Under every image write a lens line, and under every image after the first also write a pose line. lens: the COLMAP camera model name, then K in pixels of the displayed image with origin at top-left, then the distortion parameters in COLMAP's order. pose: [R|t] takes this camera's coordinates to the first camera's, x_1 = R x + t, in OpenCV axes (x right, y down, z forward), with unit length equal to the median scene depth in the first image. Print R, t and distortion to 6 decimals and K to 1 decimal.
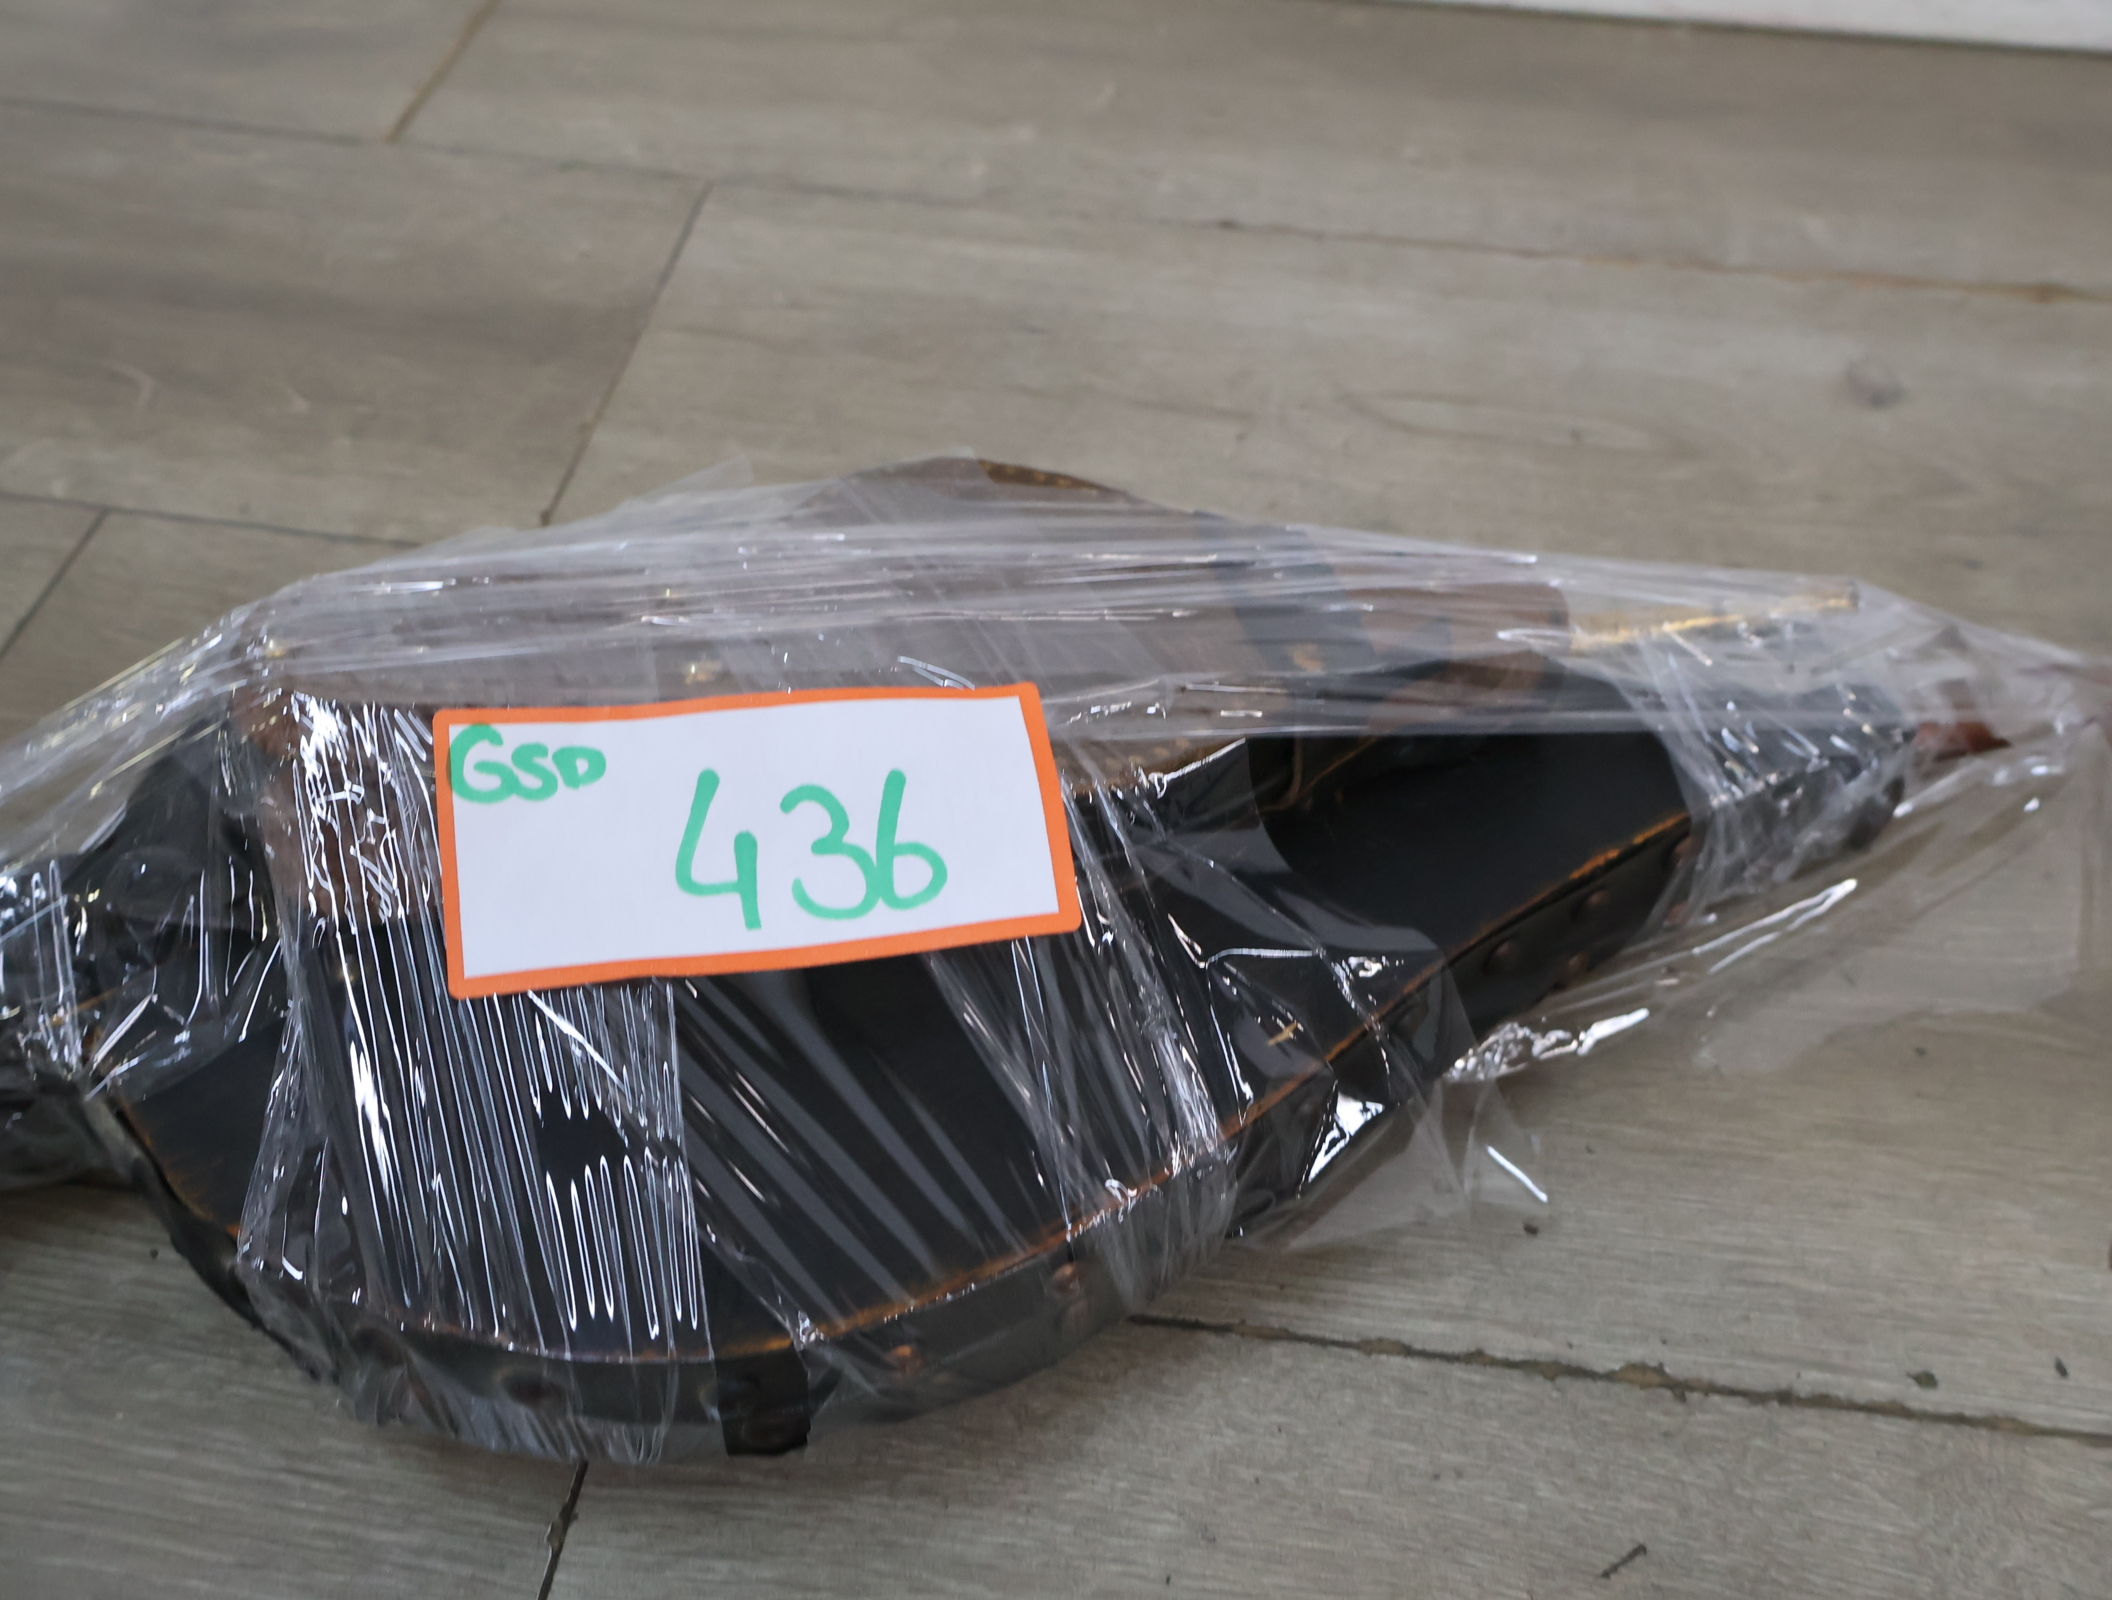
lens RADIAL K [[2137.2, 0, 1053.2], [0, 2137.2, 778.1], [0, 0, 1]] dist [0.008360, 0.000000]
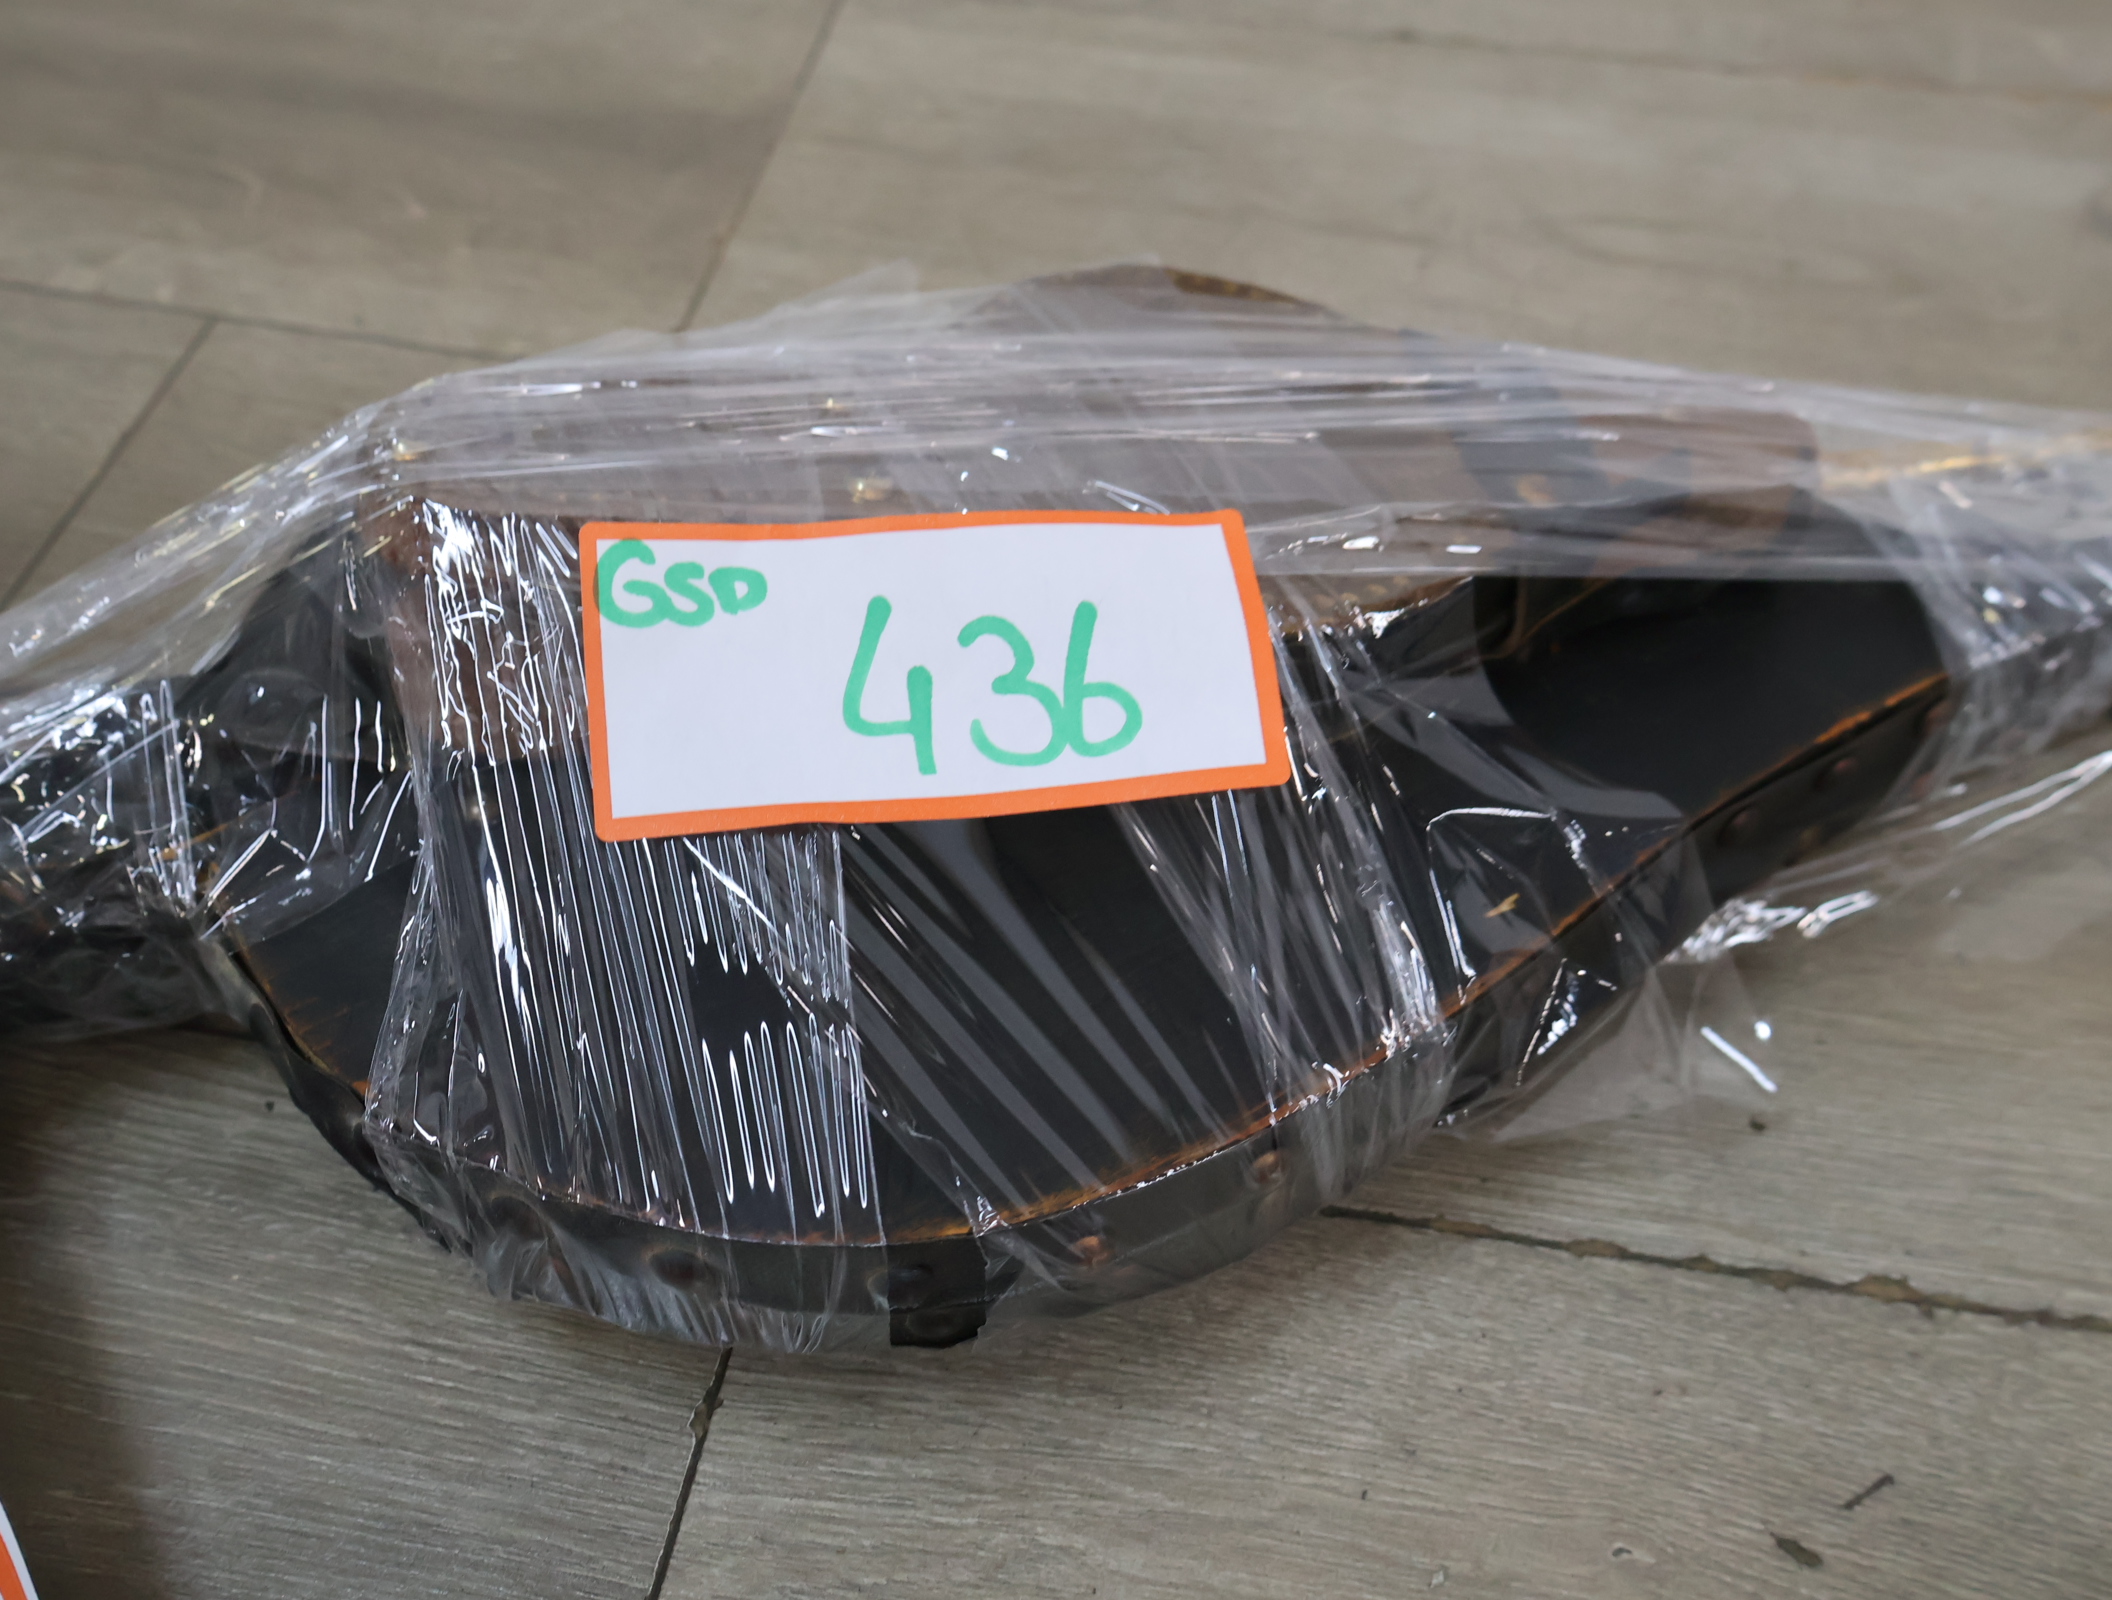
lens RADIAL K [[2137.2, 0, 1056.2], [0, 2137.2, 767.4], [0, 0, 1]] dist [0.008360, 0.000000]
pose [[0.999051, 0.024155, -0.036244, -0.048830], [-0.022061, 0.998125, 0.057098, 0.014066], [0.037555, -0.056244, 0.997710, 0.092917]]
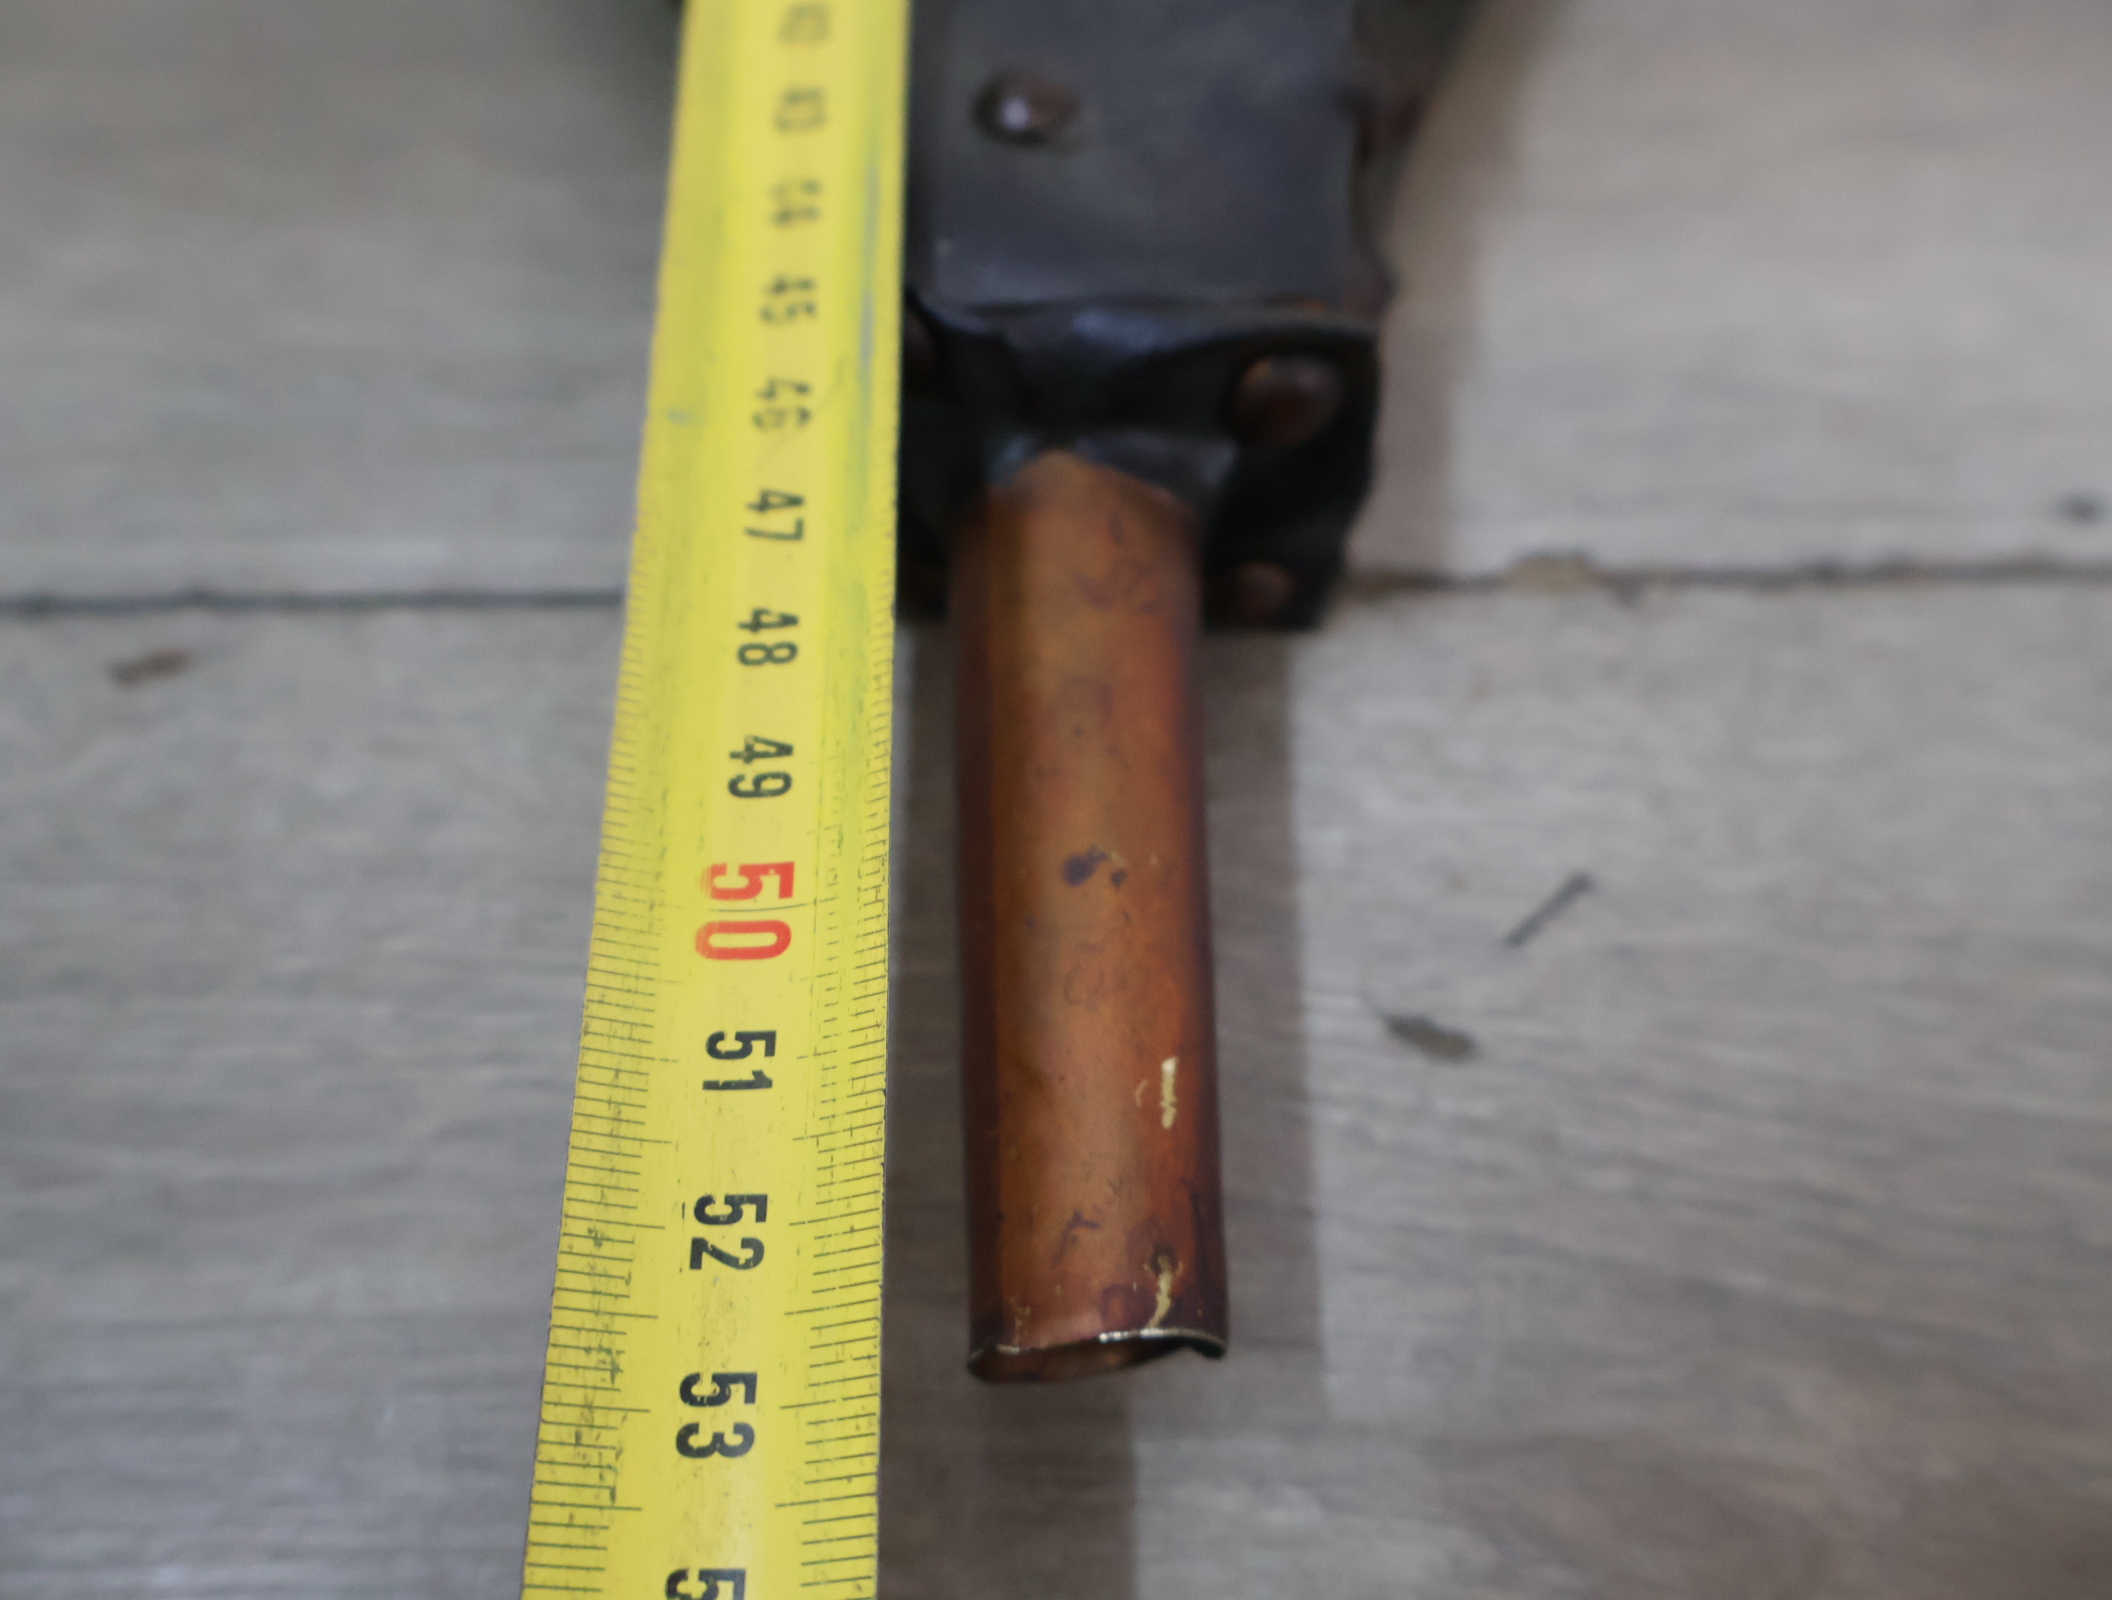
lens RADIAL K [[2137.2, 0, 1068.1], [0, 2137.2, 747.4], [0, 0, 1]] dist [0.008360, 0.000000]
pose [[0.988639, -0.133162, 0.069713, 0.122343], [0.118526, 0.975900, 0.183222, 0.215084], [-0.092431, -0.172878, 0.980597, 0.510229]]
